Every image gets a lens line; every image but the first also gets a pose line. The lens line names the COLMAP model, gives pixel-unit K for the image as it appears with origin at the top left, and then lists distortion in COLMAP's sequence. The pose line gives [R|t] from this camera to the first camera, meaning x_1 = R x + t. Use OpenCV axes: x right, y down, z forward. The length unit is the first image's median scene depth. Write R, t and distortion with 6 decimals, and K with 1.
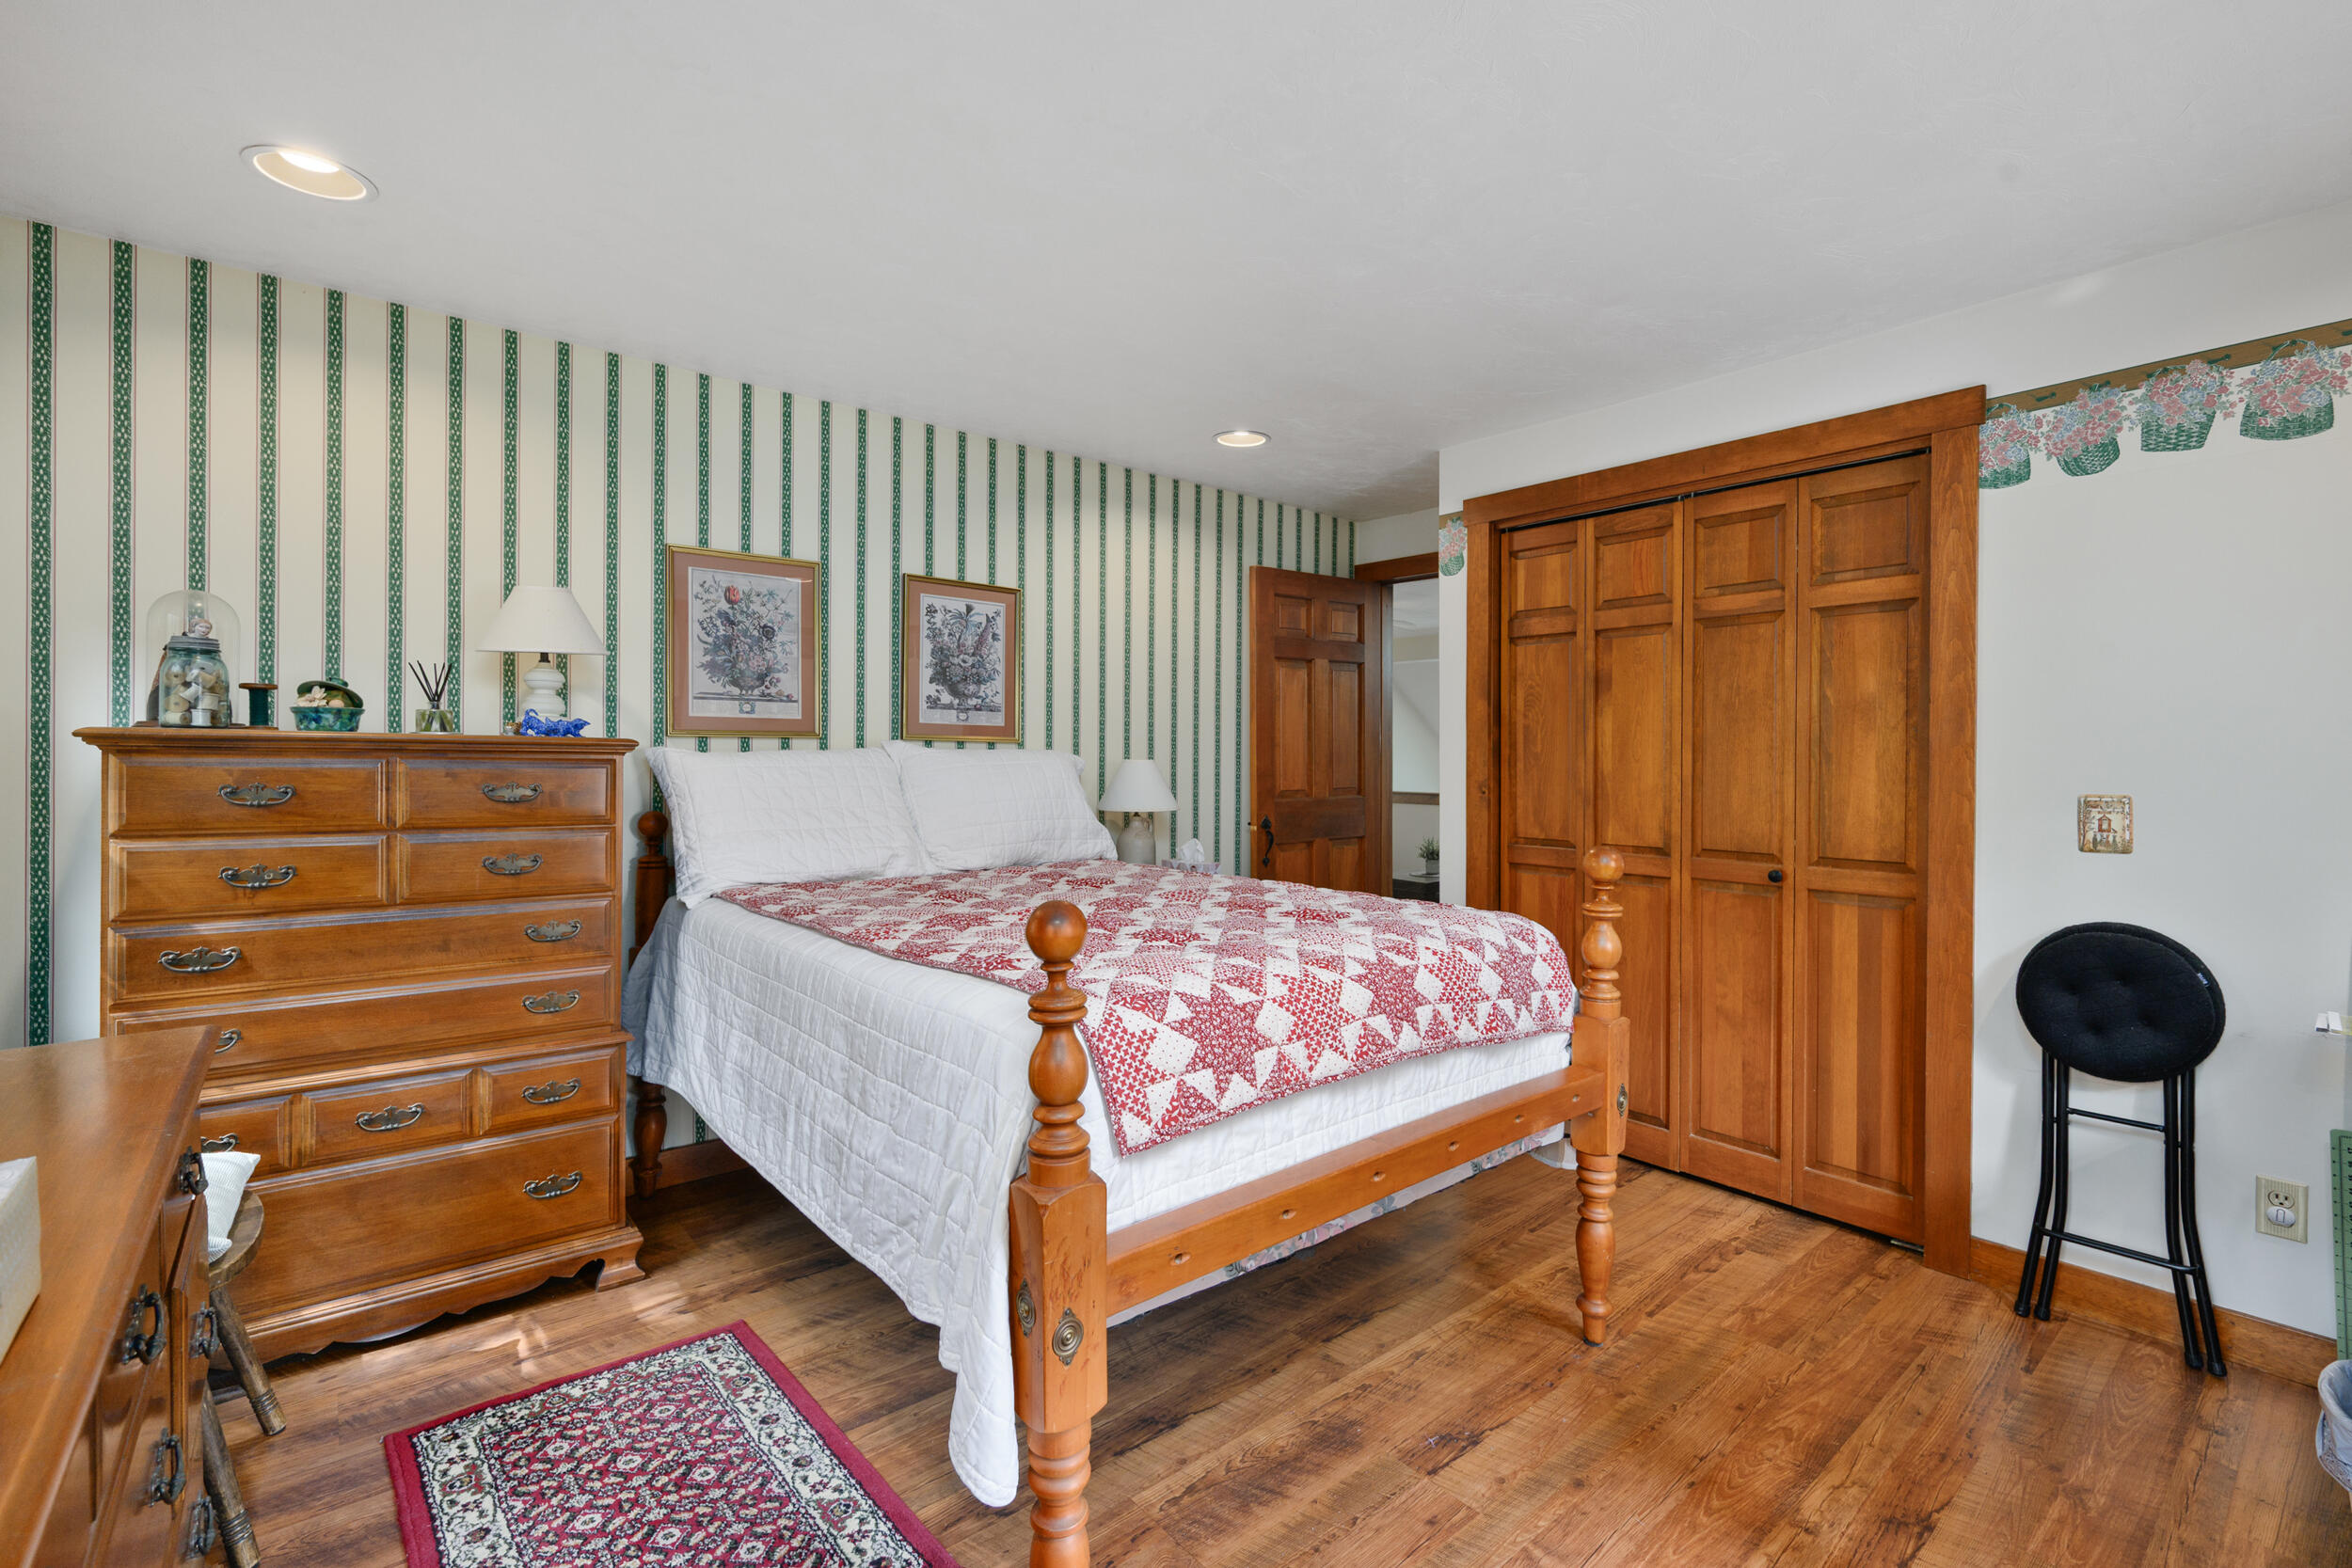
lens RADIAL K [[1029.2, 0, 1172.9], [0, 1029.2, 777.4], [0, 0, 1]] dist [-0.000195, 0.000175]
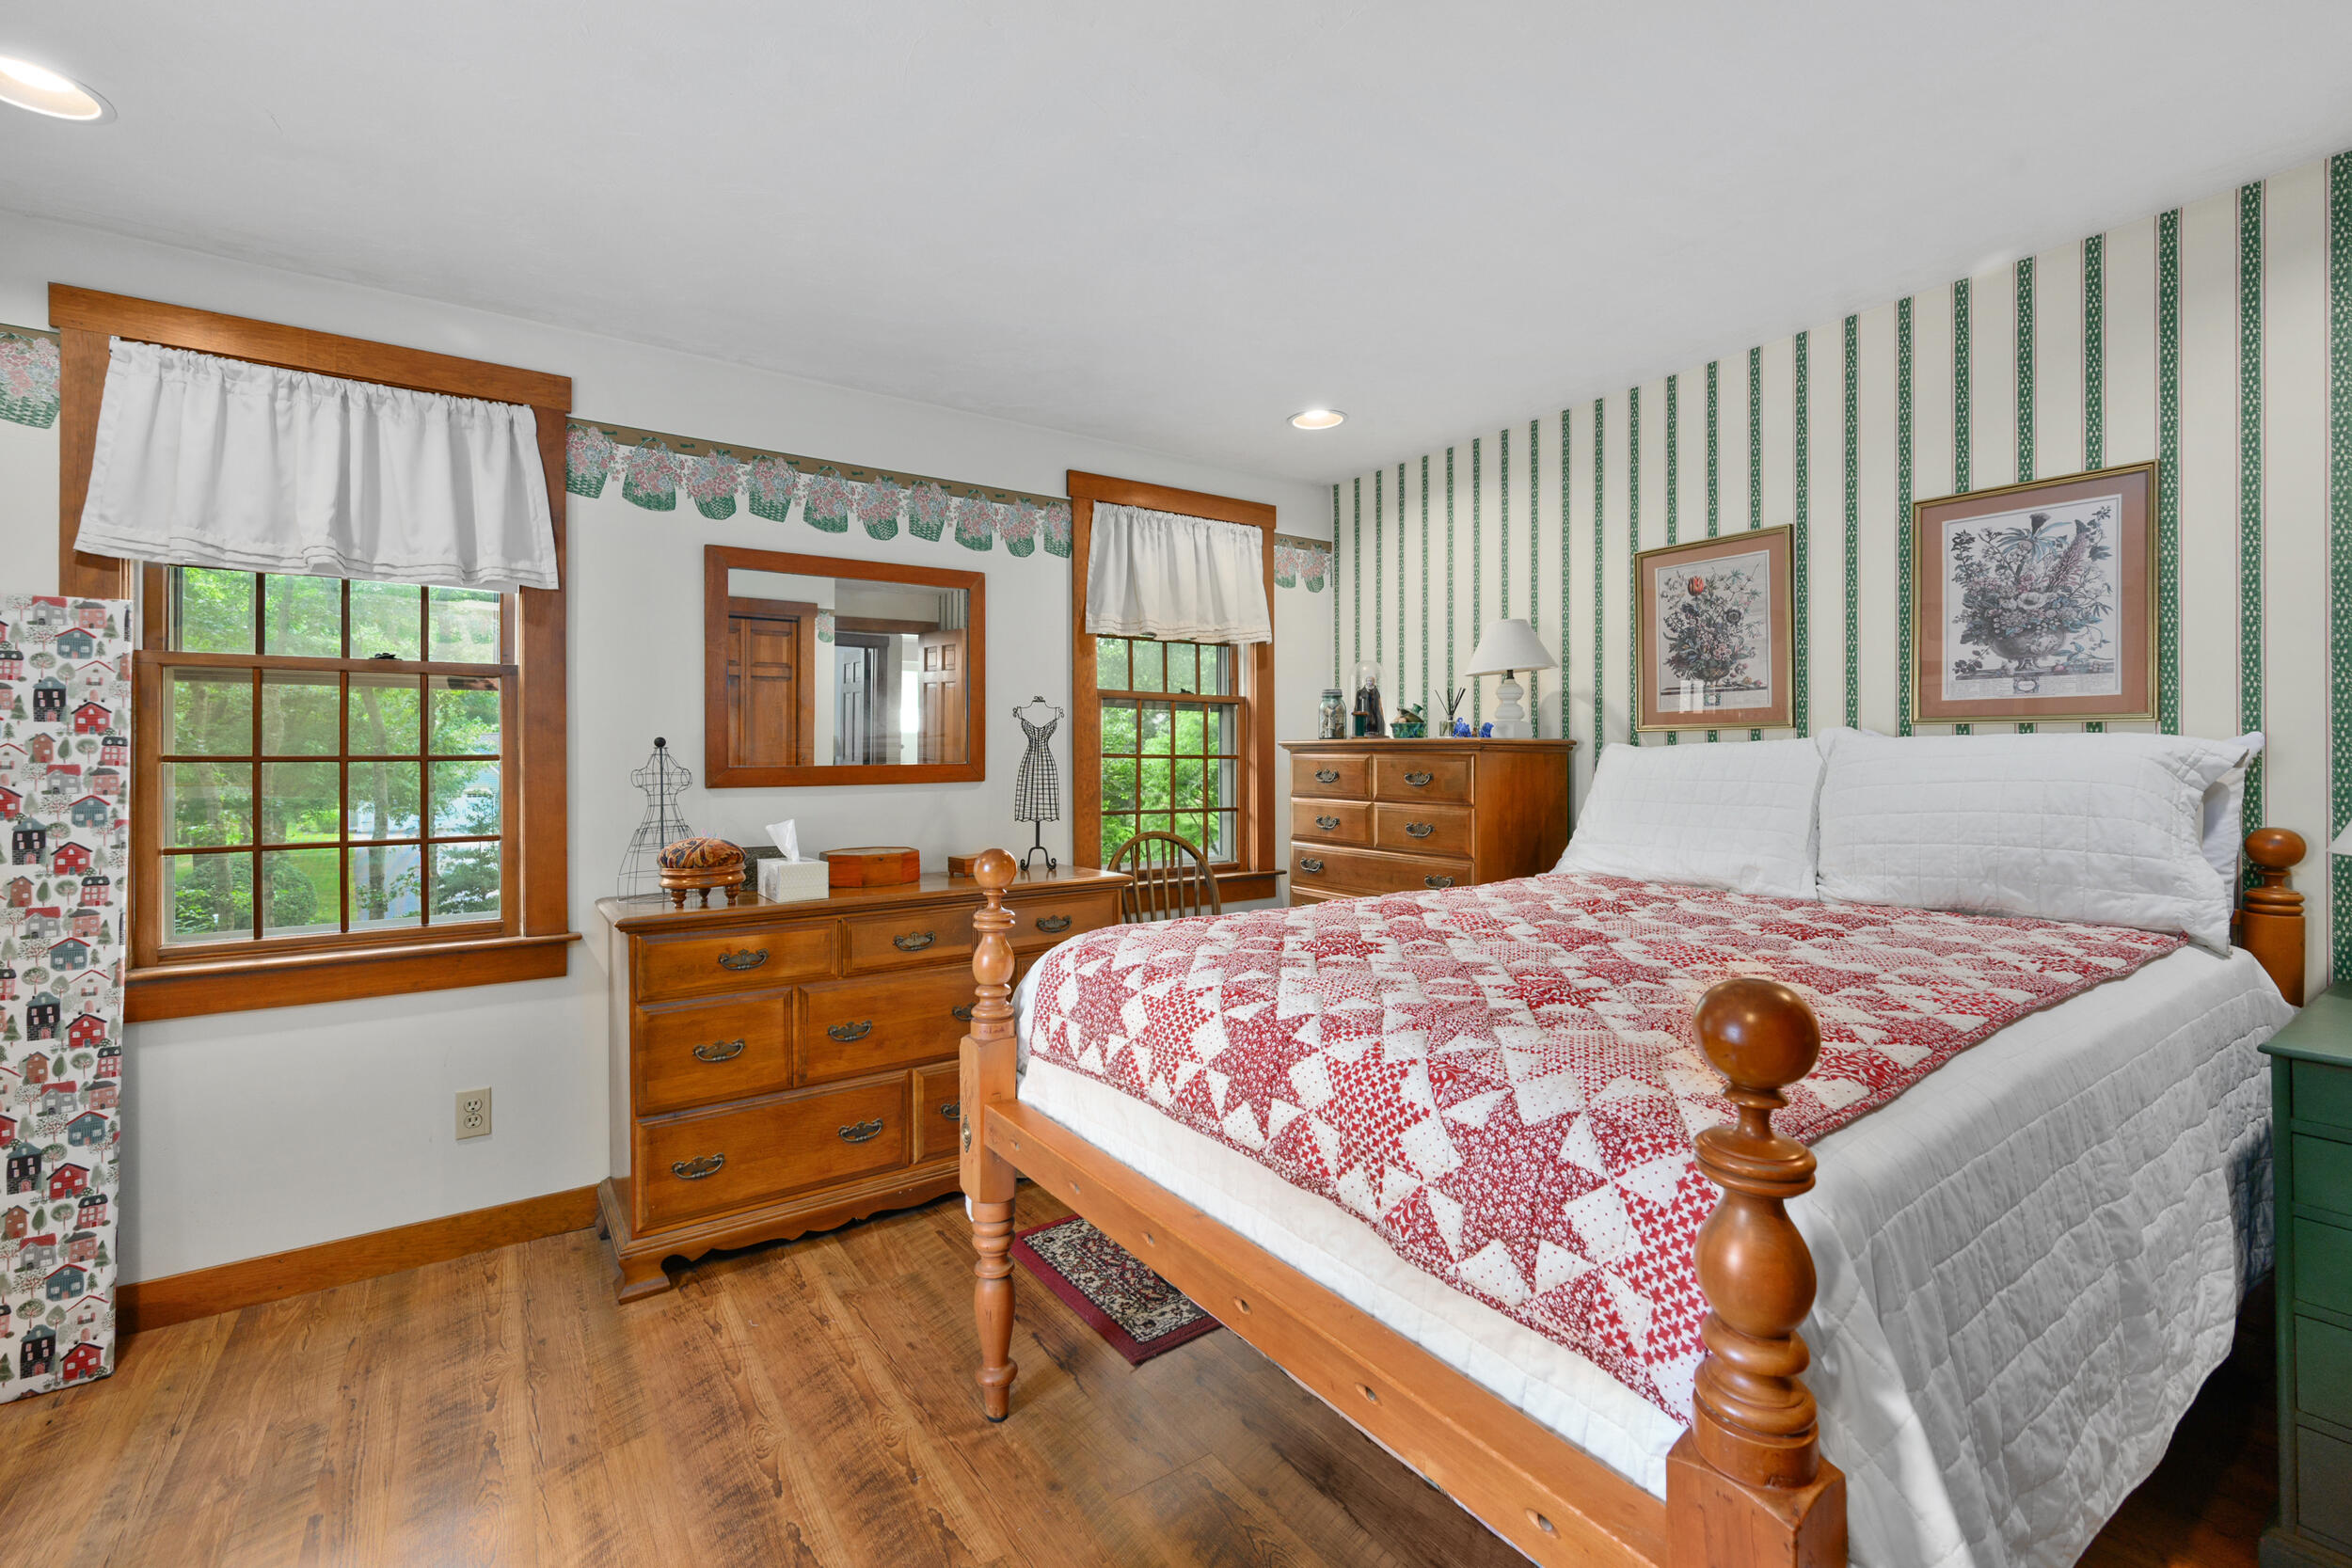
lens RADIAL K [[1004.7, 0, 1159.8], [0, 1004.7, 746.3], [0, 0, 1]] dist [0.001917, 0.000106]
pose [[-0.099028, -0.006808, -0.995061, 0.545058], [-0.004817, 0.999968, -0.006362, -0.014562], [0.995073, 0.004163, -0.099058, 0.557024]]
